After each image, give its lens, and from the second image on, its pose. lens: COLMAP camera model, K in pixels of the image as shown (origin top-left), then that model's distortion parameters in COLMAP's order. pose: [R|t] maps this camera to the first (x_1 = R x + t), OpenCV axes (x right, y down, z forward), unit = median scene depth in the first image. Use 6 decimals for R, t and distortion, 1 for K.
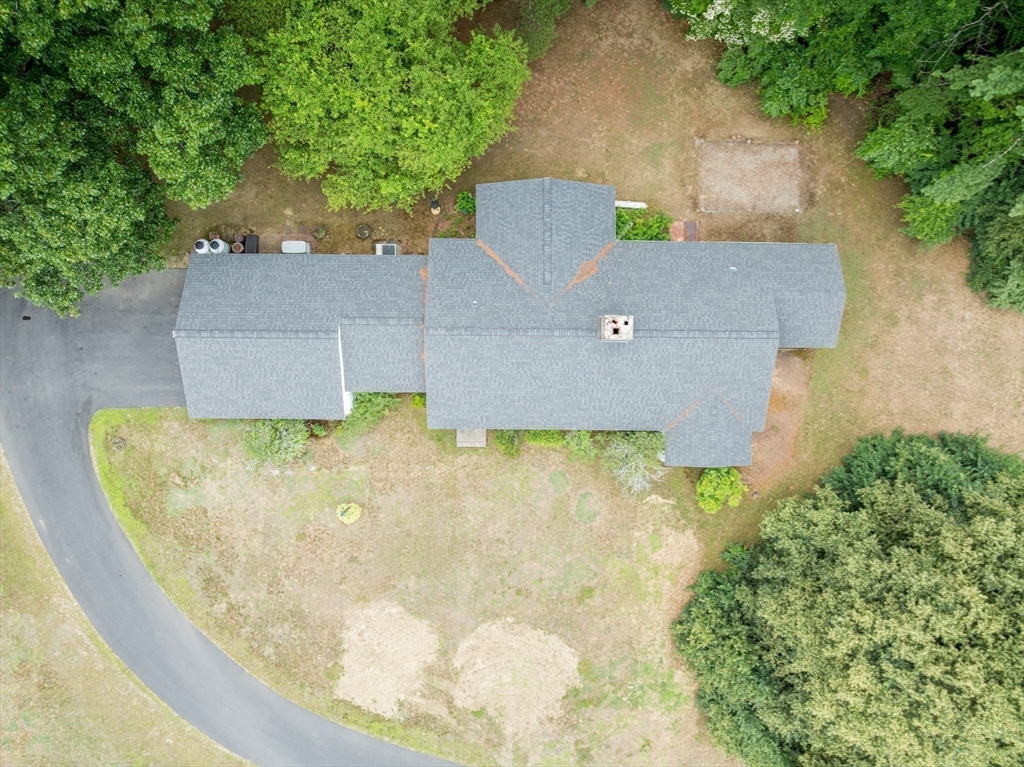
lens RADIAL K [[726.0, 0, 512.5], [0, 726.0, 380.1], [0, 0, 1]] dist [-0.044698, 0.010249]
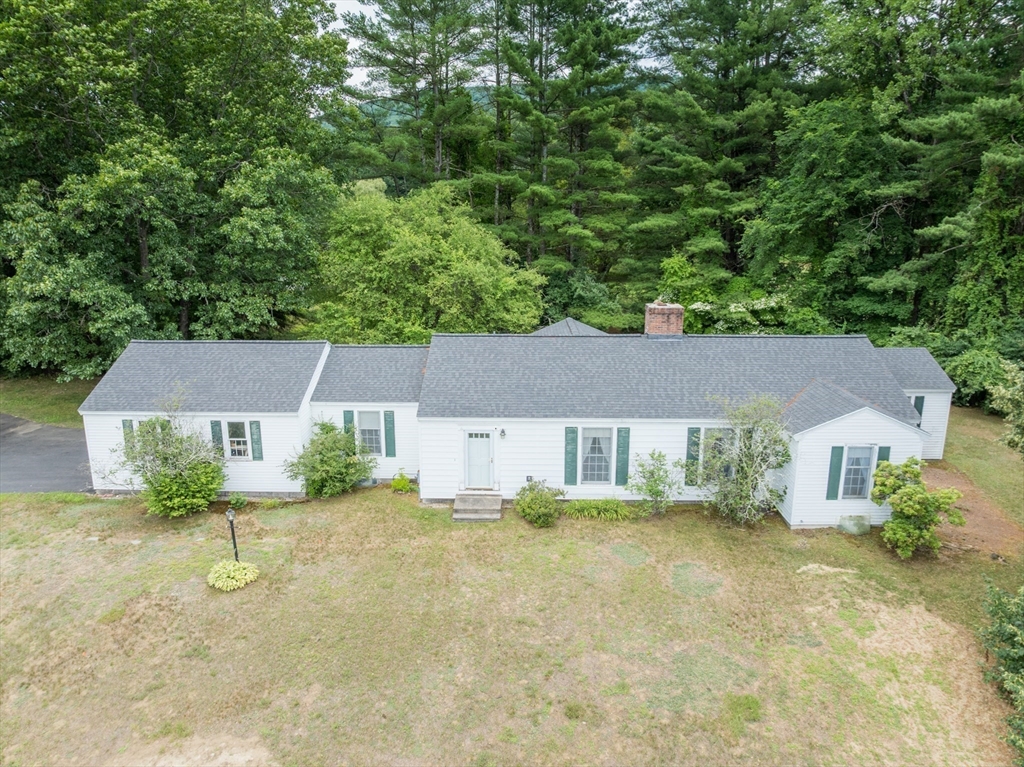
lens RADIAL K [[726.0, 0, 510.7], [0, 726.0, 383.0], [0, 0, 1]] dist [-0.044698, 0.010249]
pose [[0.999881, -0.008105, -0.013137, -0.018906], [-0.010893, 0.232506, -0.972534, 0.636073], [0.010936, 0.972561, 0.232390, 0.732932]]
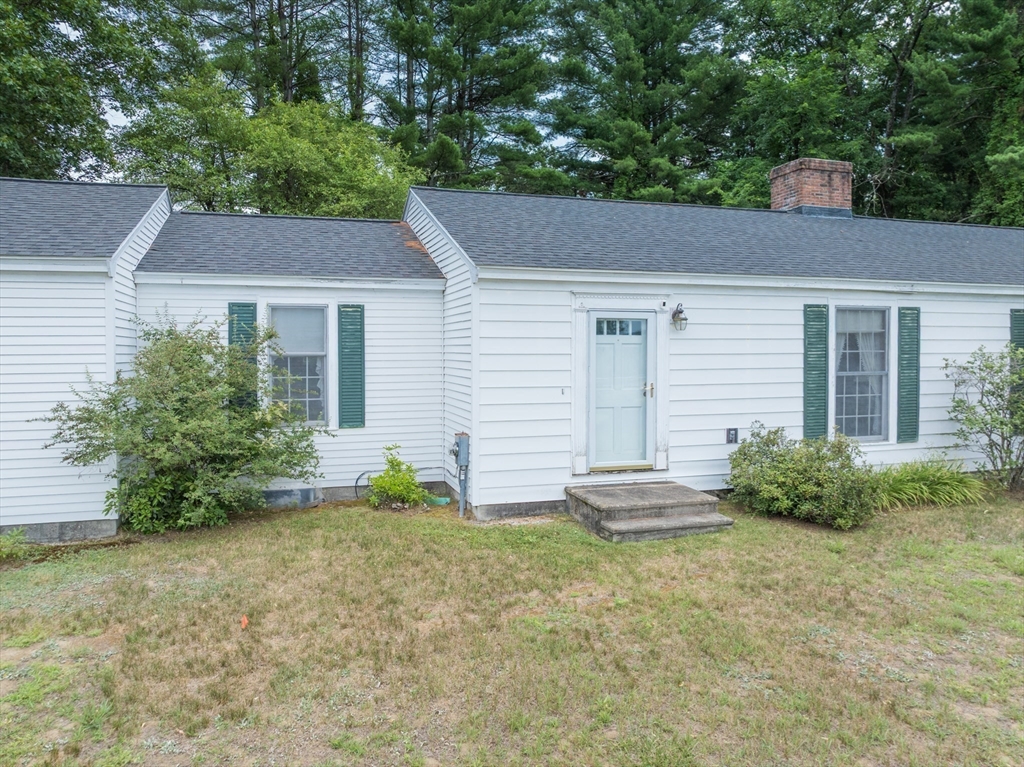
lens RADIAL K [[726.0, 0, 502.3], [0, 726.0, 381.4], [0, 0, 1]] dist [-0.044698, 0.010249]
pose [[0.952940, -0.023549, 0.302241, -0.164141], [0.302789, 0.024828, -0.952734, 0.271296], [0.014931, 0.999414, 0.030790, 0.927588]]
